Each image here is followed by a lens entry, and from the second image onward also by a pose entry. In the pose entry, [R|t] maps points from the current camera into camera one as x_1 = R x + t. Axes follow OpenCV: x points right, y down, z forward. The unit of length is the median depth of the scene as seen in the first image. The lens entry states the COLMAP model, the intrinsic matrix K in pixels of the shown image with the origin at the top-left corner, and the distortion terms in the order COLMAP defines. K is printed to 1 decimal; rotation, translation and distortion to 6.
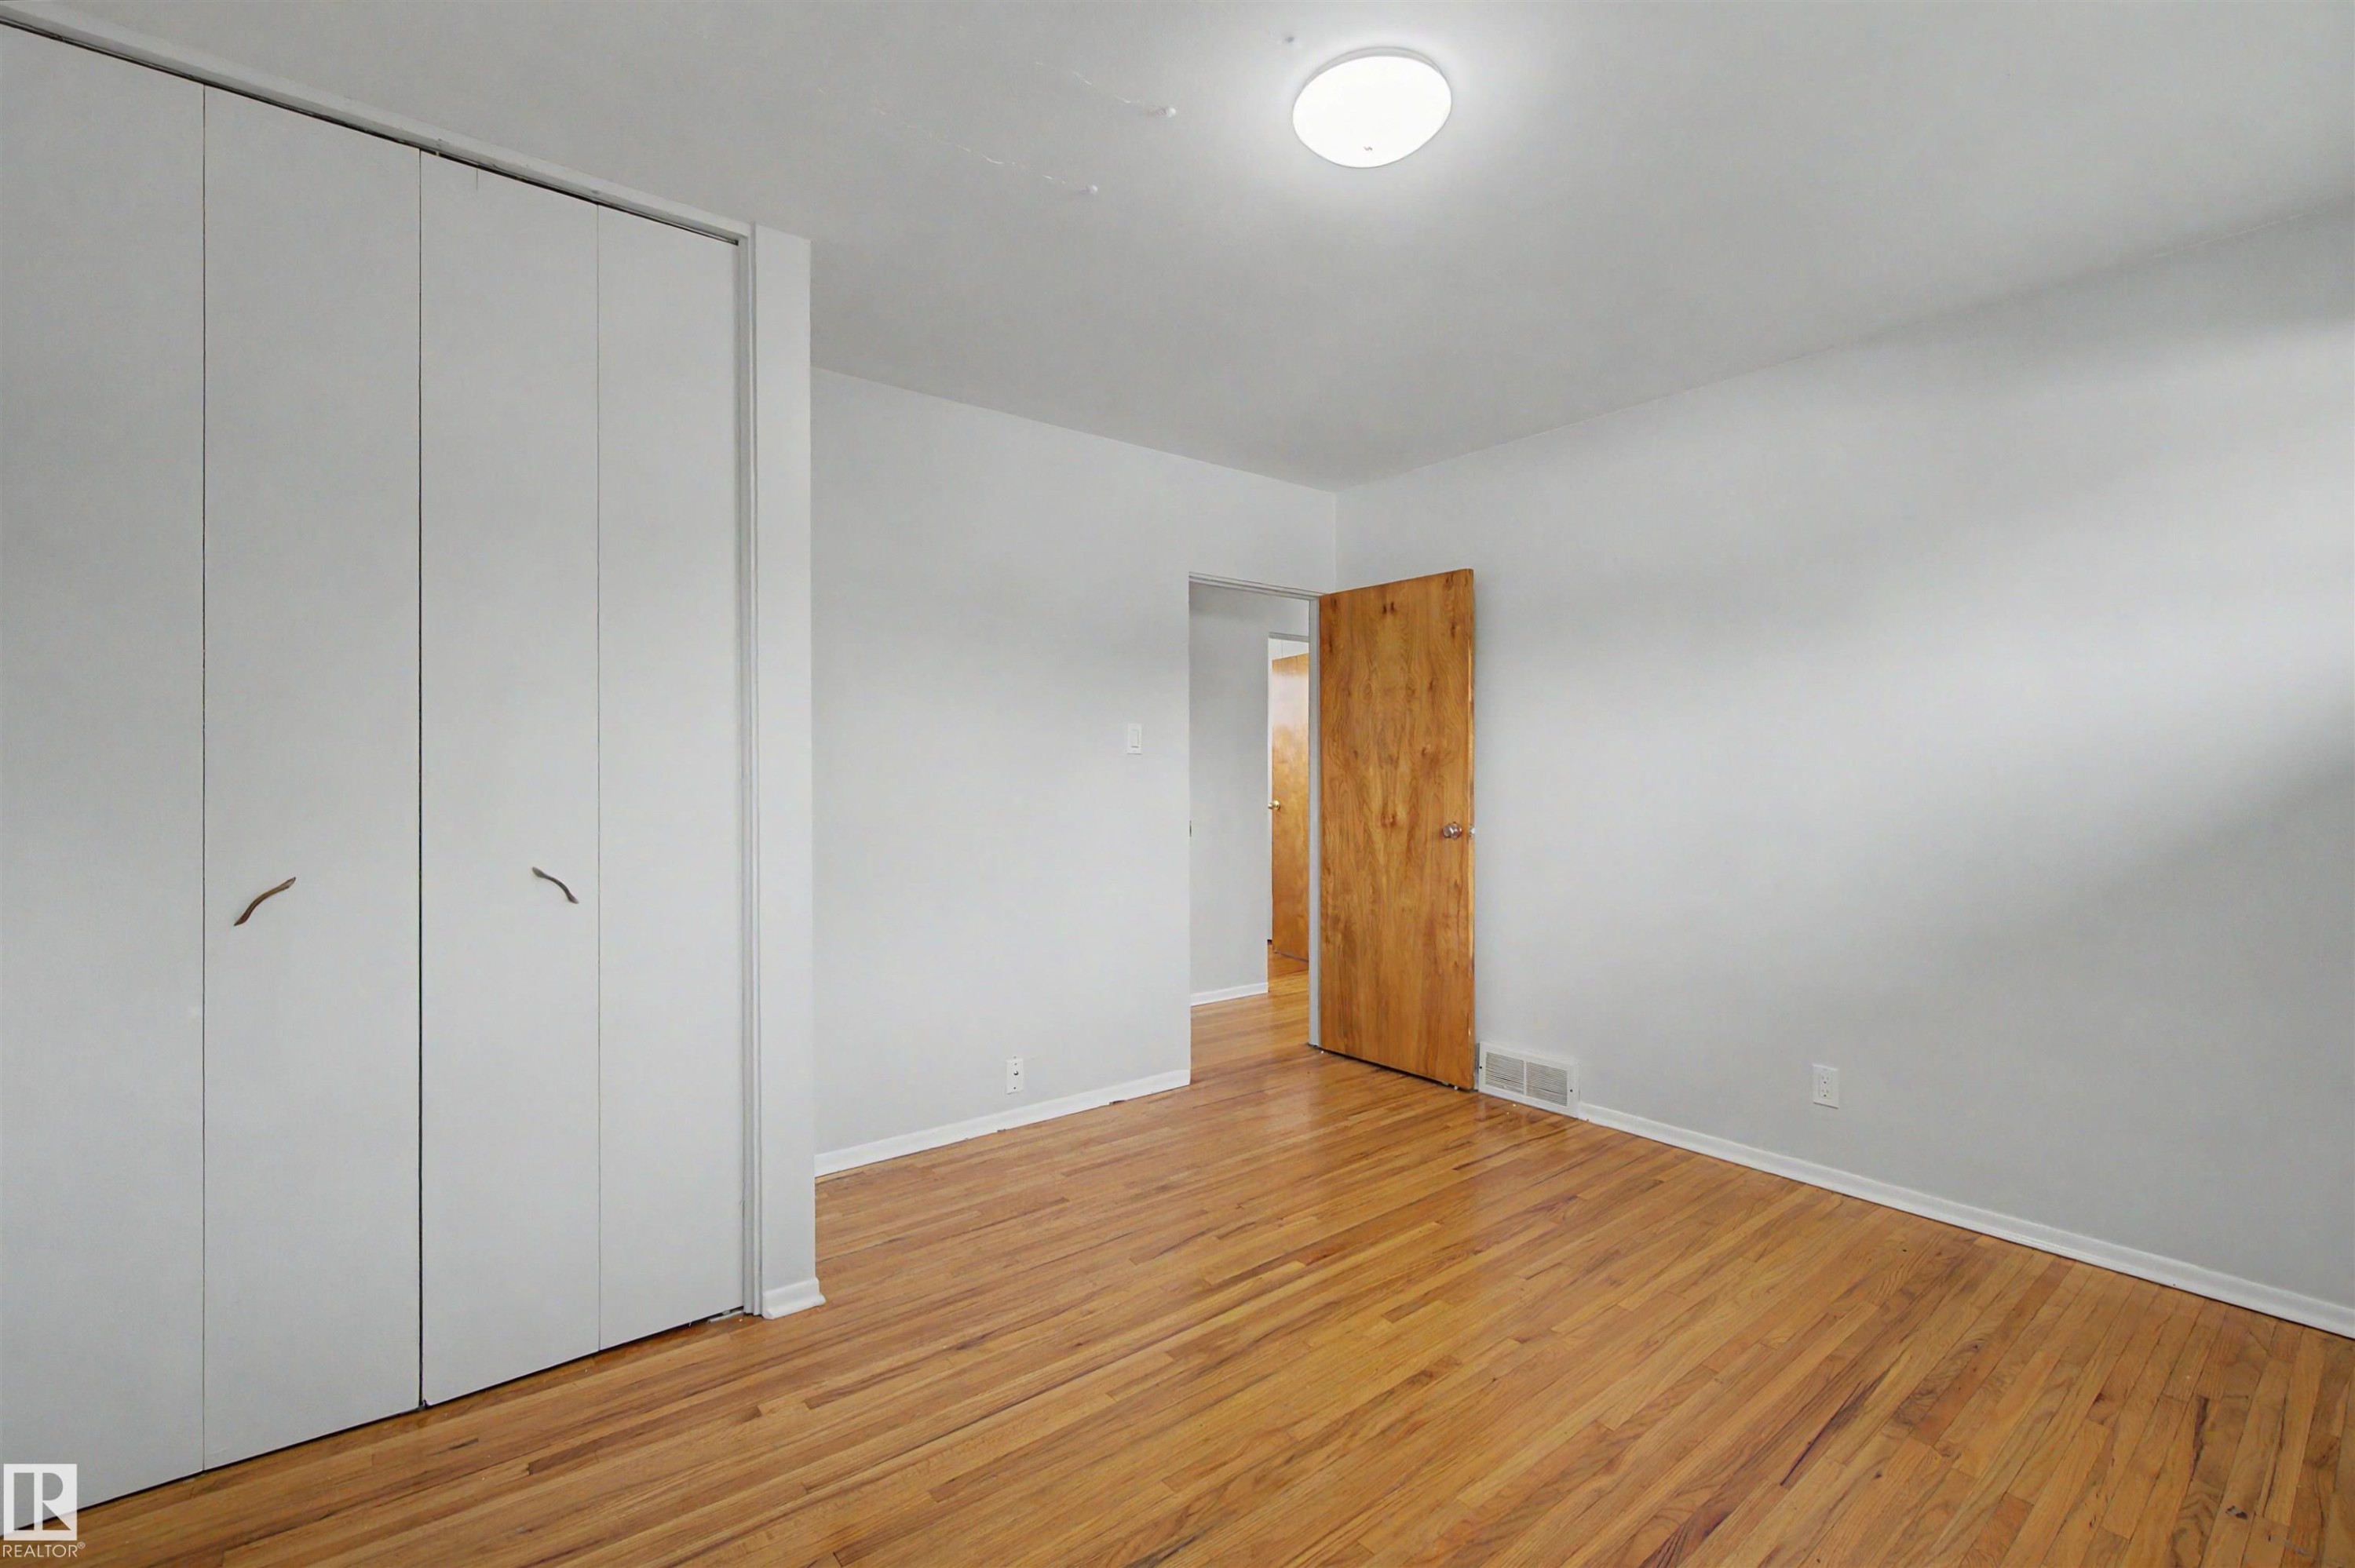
lens RADIAL K [[1021.0, 0, 1177.9], [0, 1021.0, 773.1], [0, 0, 1]] dist [-0.001089, 0.000692]
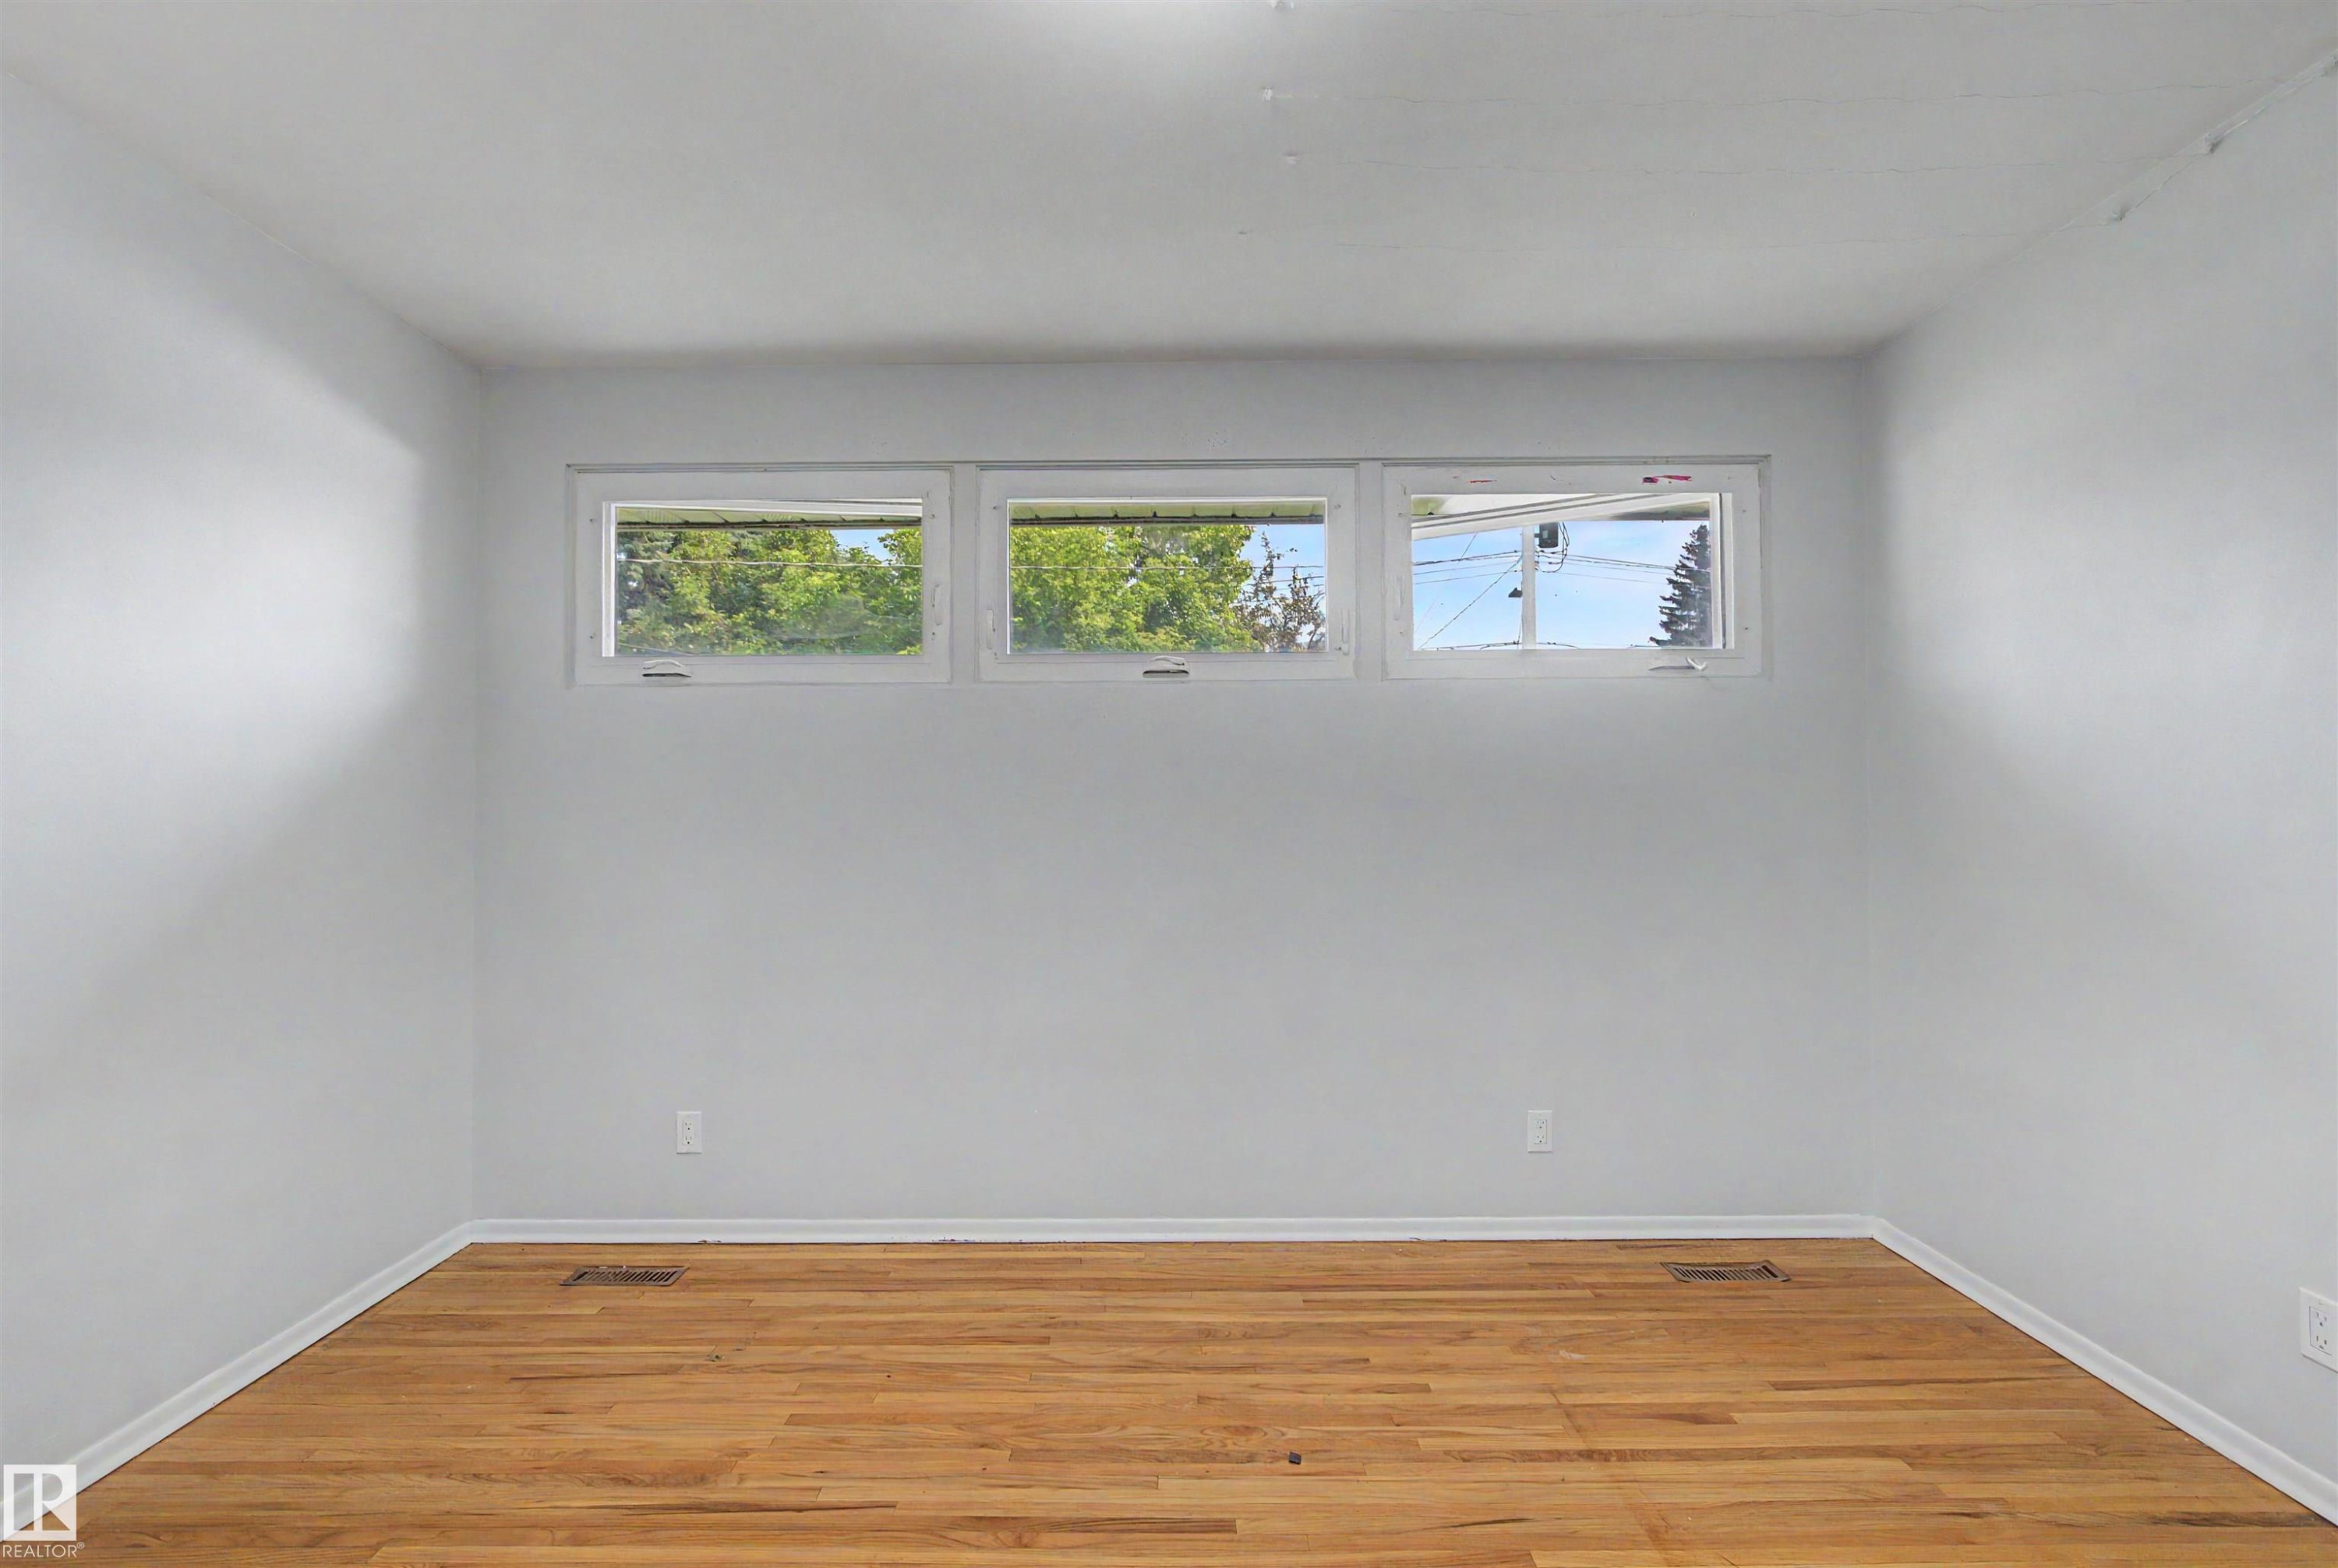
lens RADIAL K [[1048.2, 0, 1169.0], [0, 1048.2, 784.0], [0, 0, 1]] dist [-0.001706, 0.000704]
pose [[-0.781180, 0.013736, 0.624154, -0.258233], [0.001069, 0.999786, -0.020665, 0.004012], [-0.624305, -0.015476, -0.781028, 1.531076]]
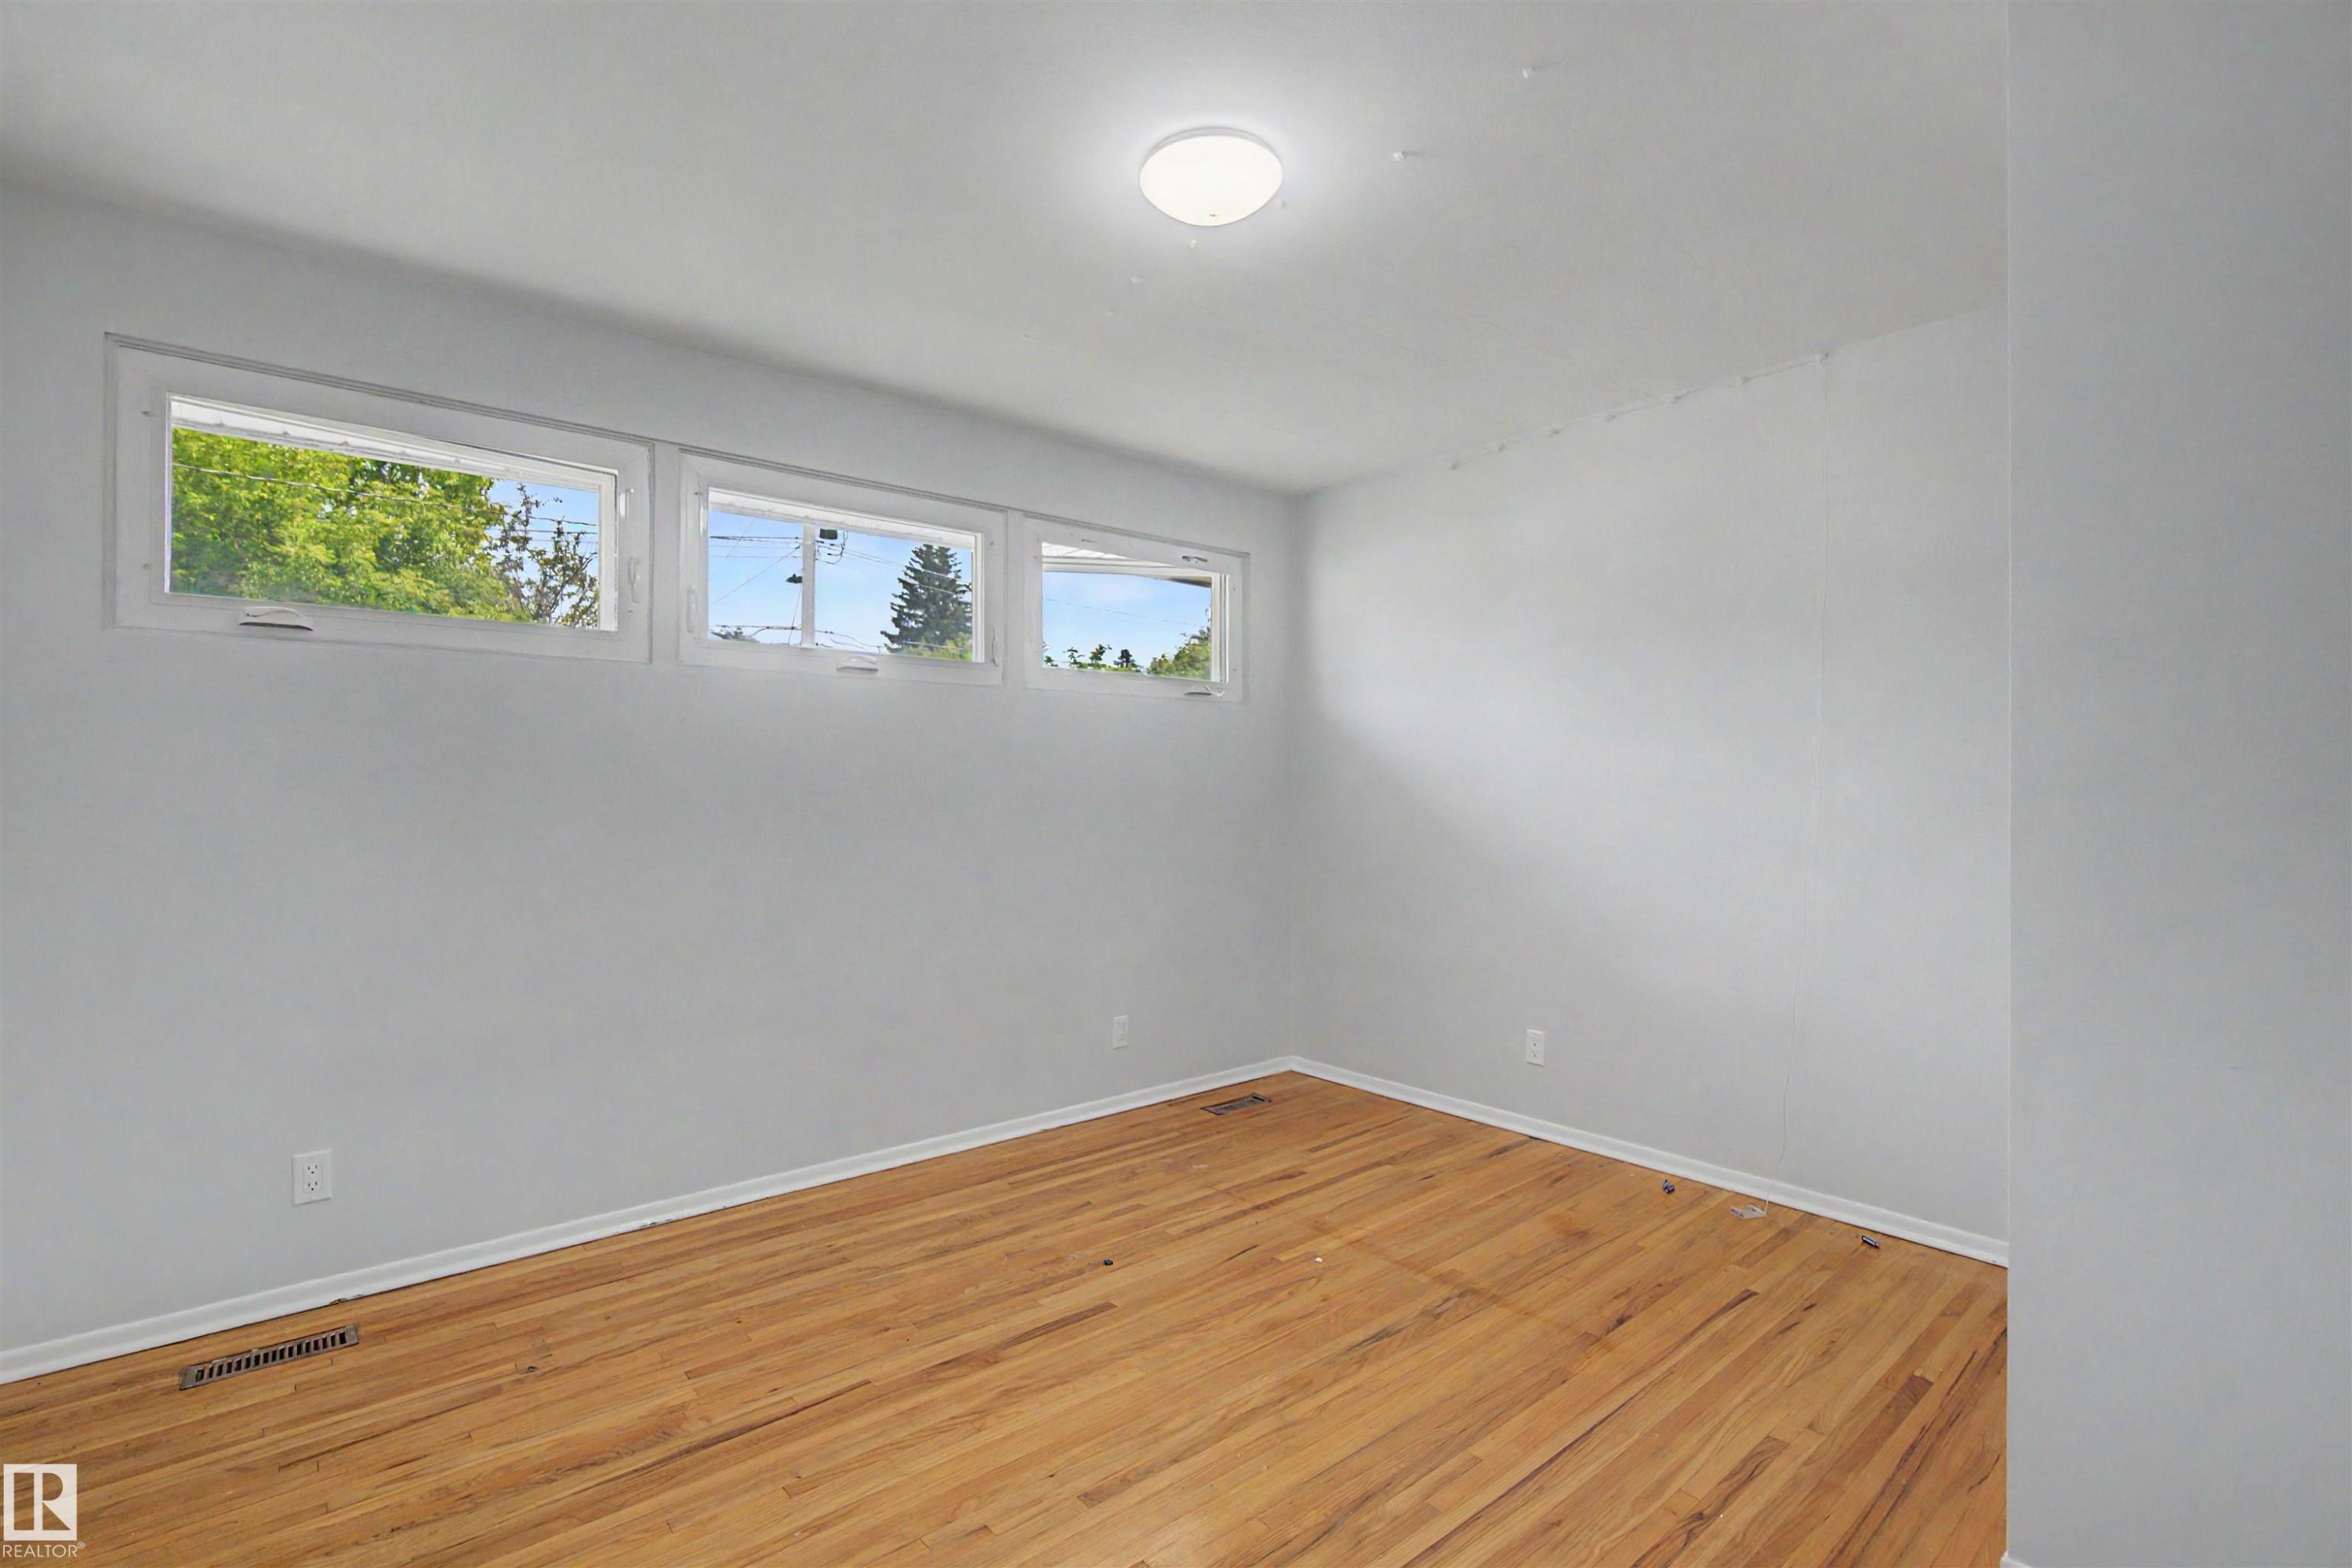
lens RADIAL K [[1019.8, 0, 1176.4], [0, 1019.8, 773.1], [0, 0, 1]] dist [-0.001089, 0.000692]
pose [[-0.999957, -0.003884, -0.008367, 0.227456], [-0.003748, 0.999861, -0.016275, 0.004470], [0.008429, -0.016243, -0.999833, 2.043541]]
